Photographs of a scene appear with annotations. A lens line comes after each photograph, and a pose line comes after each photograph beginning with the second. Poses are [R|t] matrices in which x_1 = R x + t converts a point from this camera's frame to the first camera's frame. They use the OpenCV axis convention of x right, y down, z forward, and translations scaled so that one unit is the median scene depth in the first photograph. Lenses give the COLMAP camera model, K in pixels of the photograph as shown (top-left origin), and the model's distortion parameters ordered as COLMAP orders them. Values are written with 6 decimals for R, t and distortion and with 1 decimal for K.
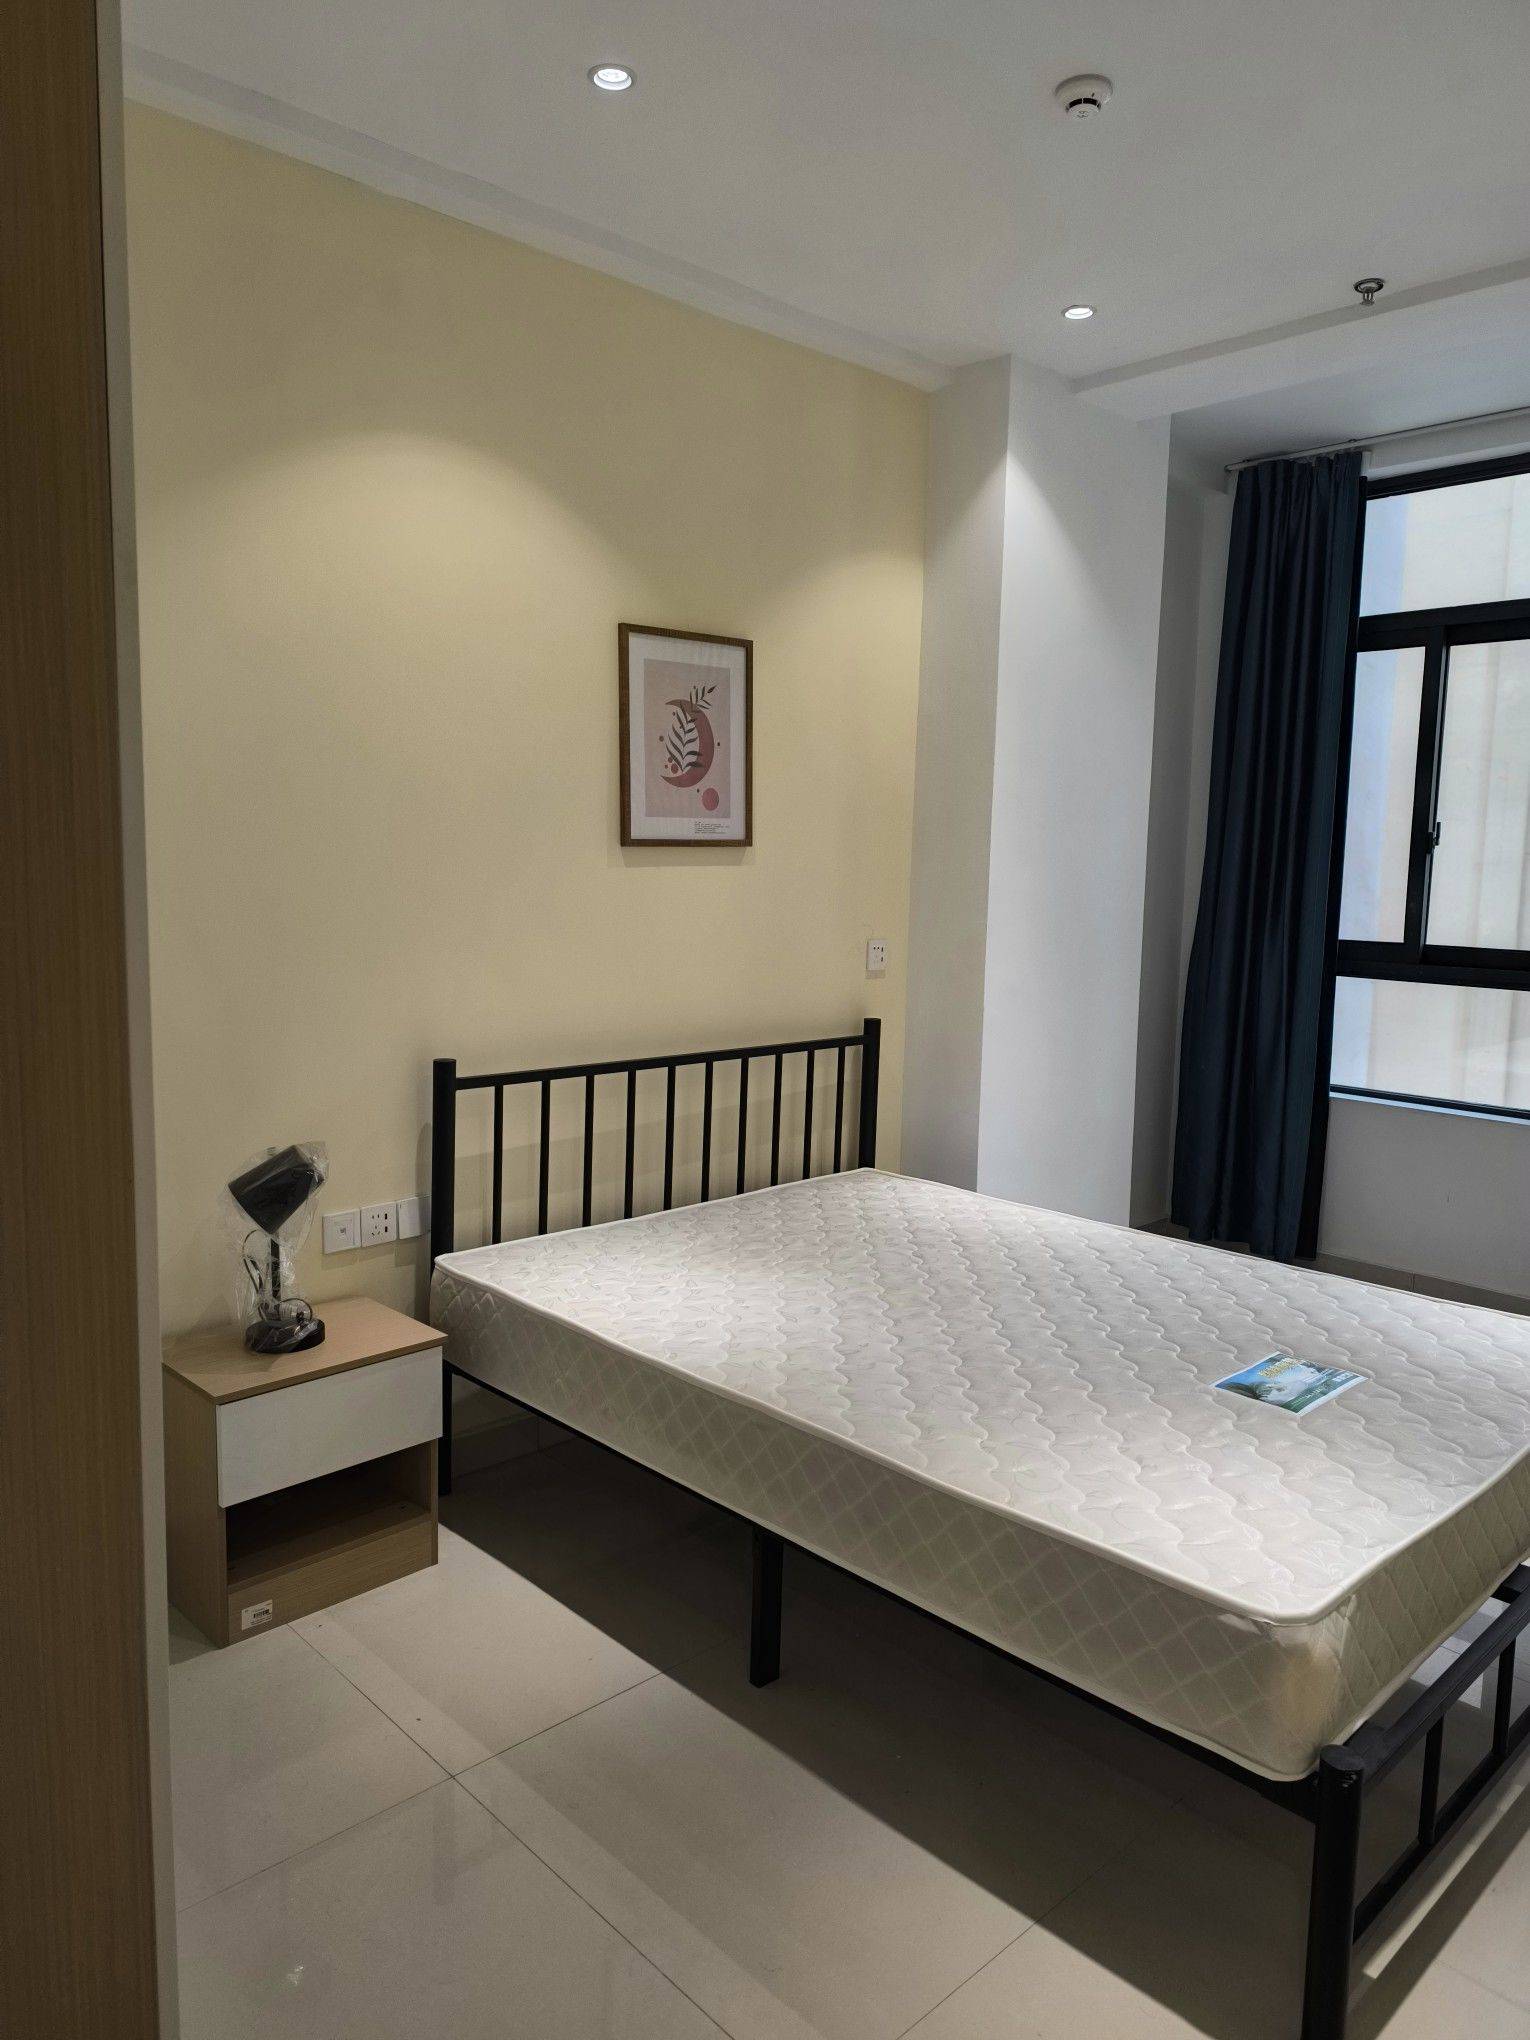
lens RADIAL K [[1479.6, 0, 765.0], [0, 1479.6, 1020.0], [0, 0, 1]] dist [0.192872, -0.296350]
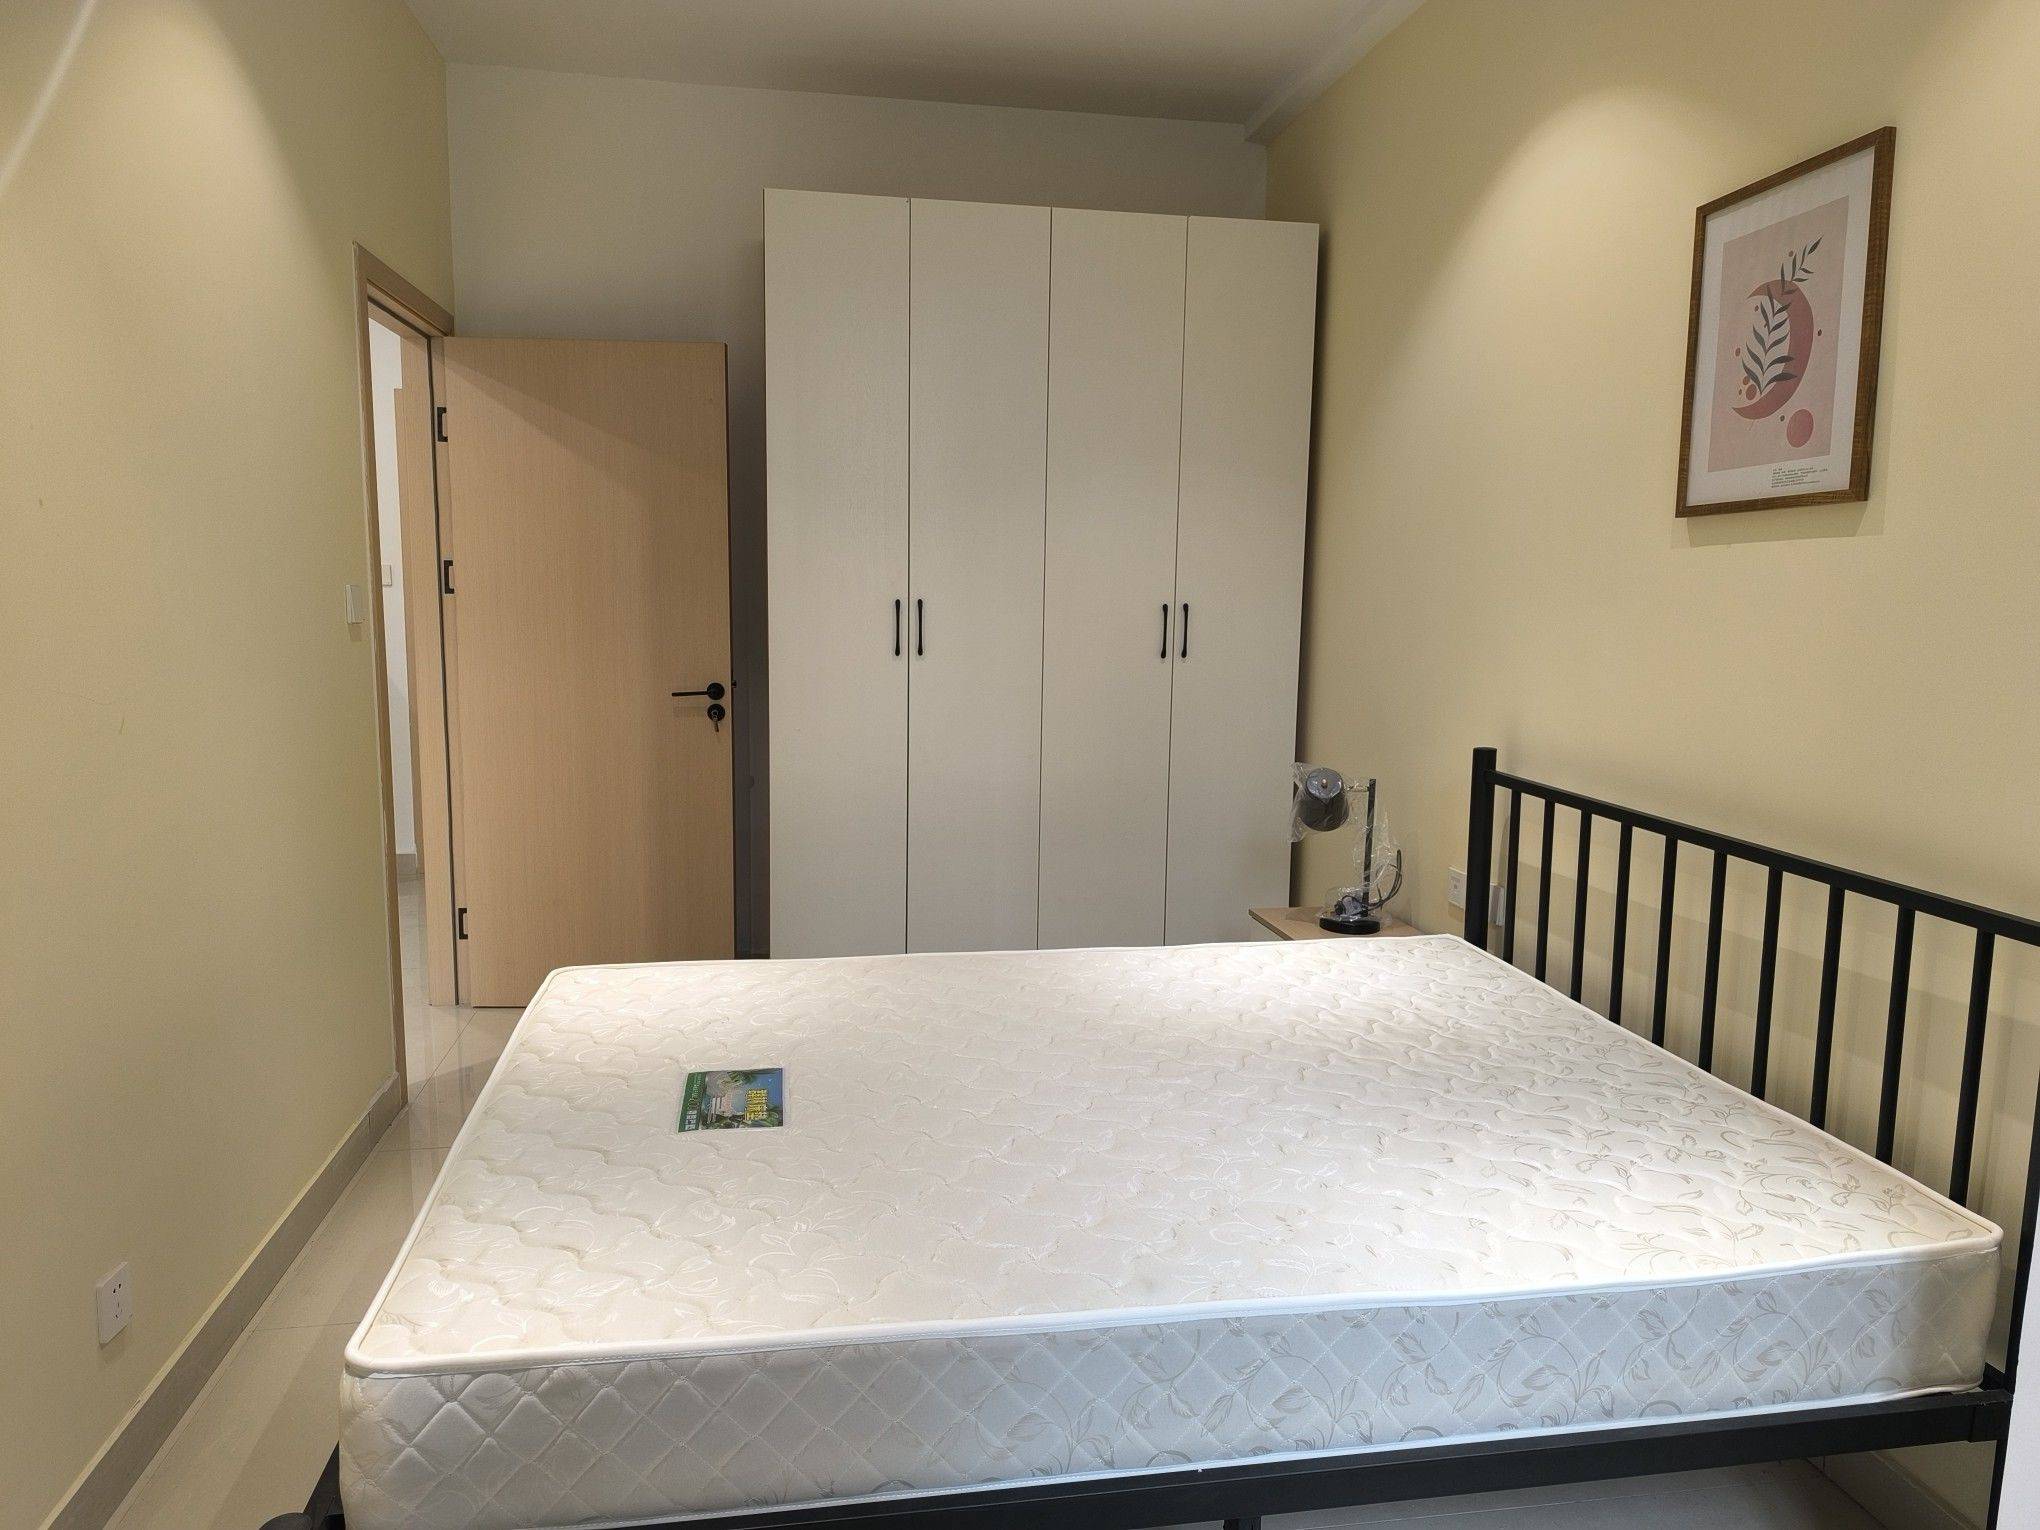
lens RADIAL K [[1479.6, 0, 1020.0], [0, 1479.6, 765.0], [0, 0, 1]] dist [0.192872, -0.296350]
pose [[-0.604107, 0.072270, -0.793620, 0.749515], [-0.113194, 0.978000, 0.175224, -0.100049], [0.788823, 0.195687, -0.582636, 1.299345]]
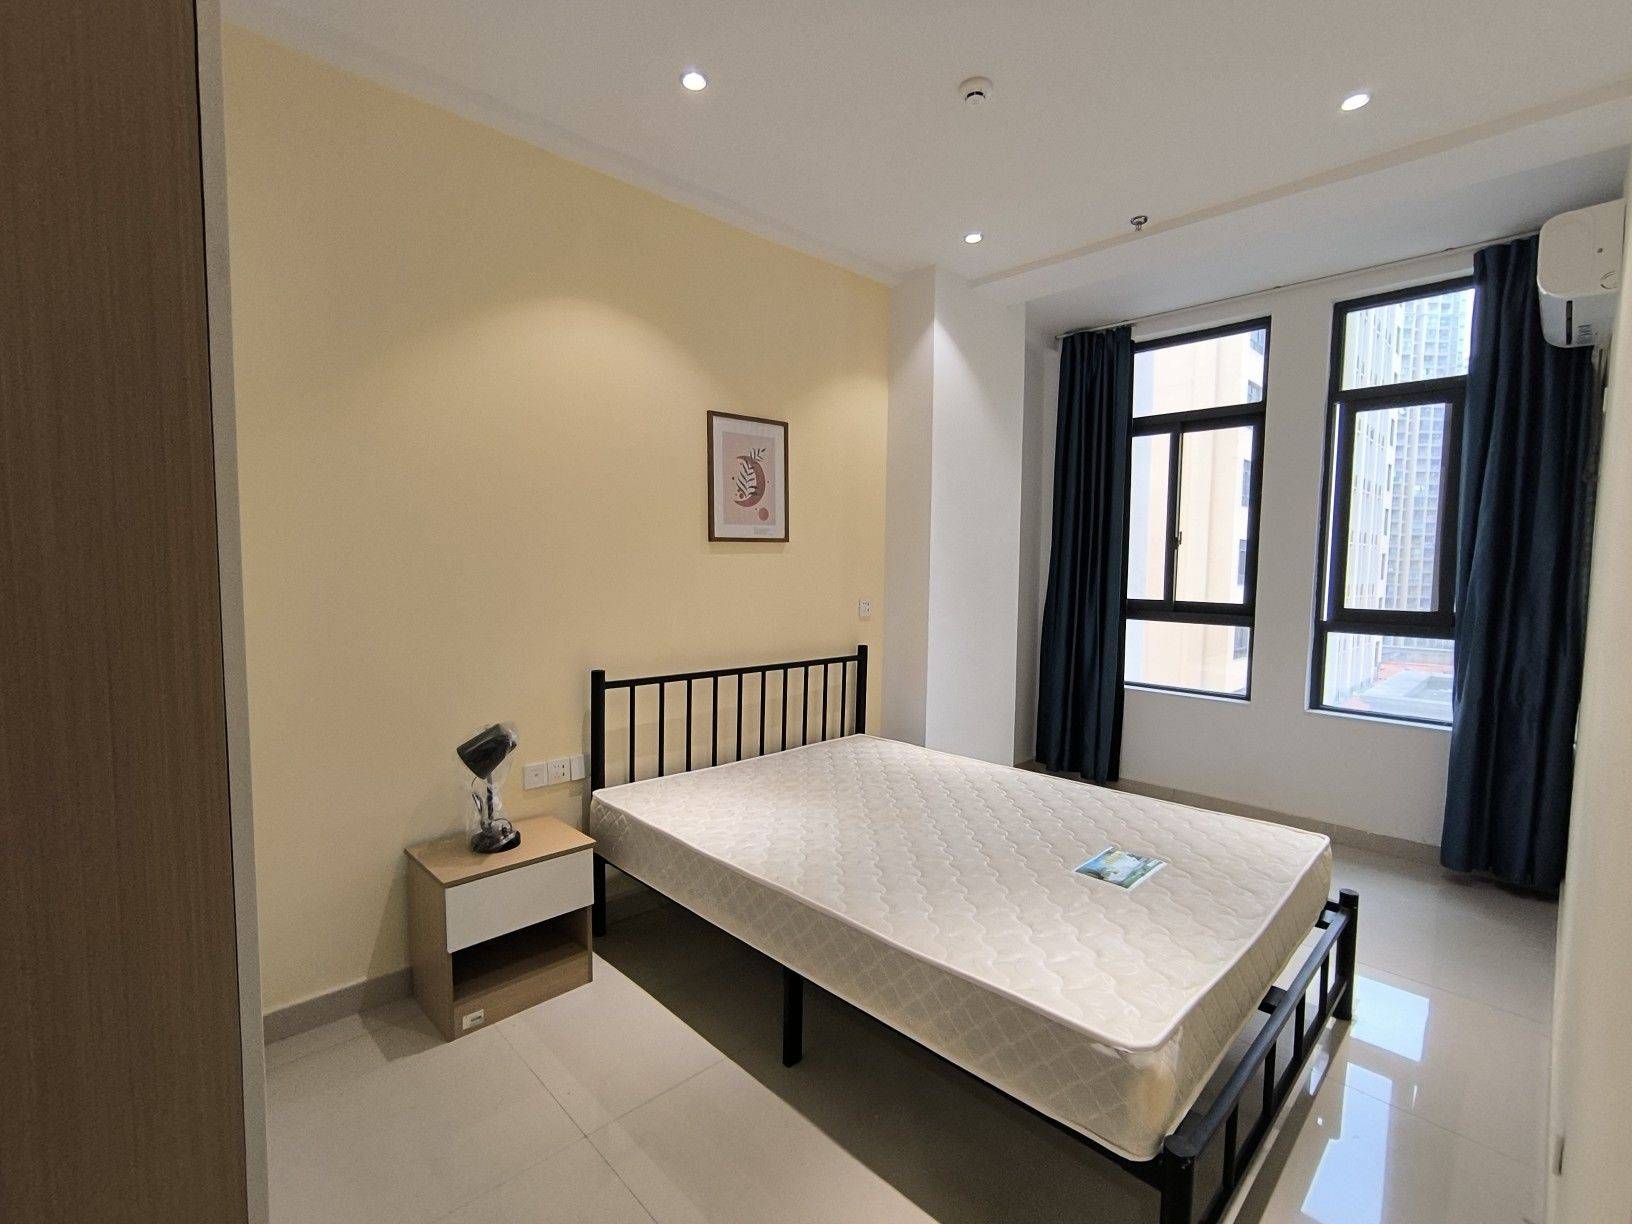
lens RADIAL K [[795.8, 0, 816.0], [0, 795.8, 612.0], [0, 0, 1]] dist [-0.002428, -0.000050]
pose [[0.999950, -0.007998, 0.005987, 0.018756], [0.008286, 0.998727, -0.049766, 0.008068], [-0.005581, 0.049813, 0.998743, 0.122310]]
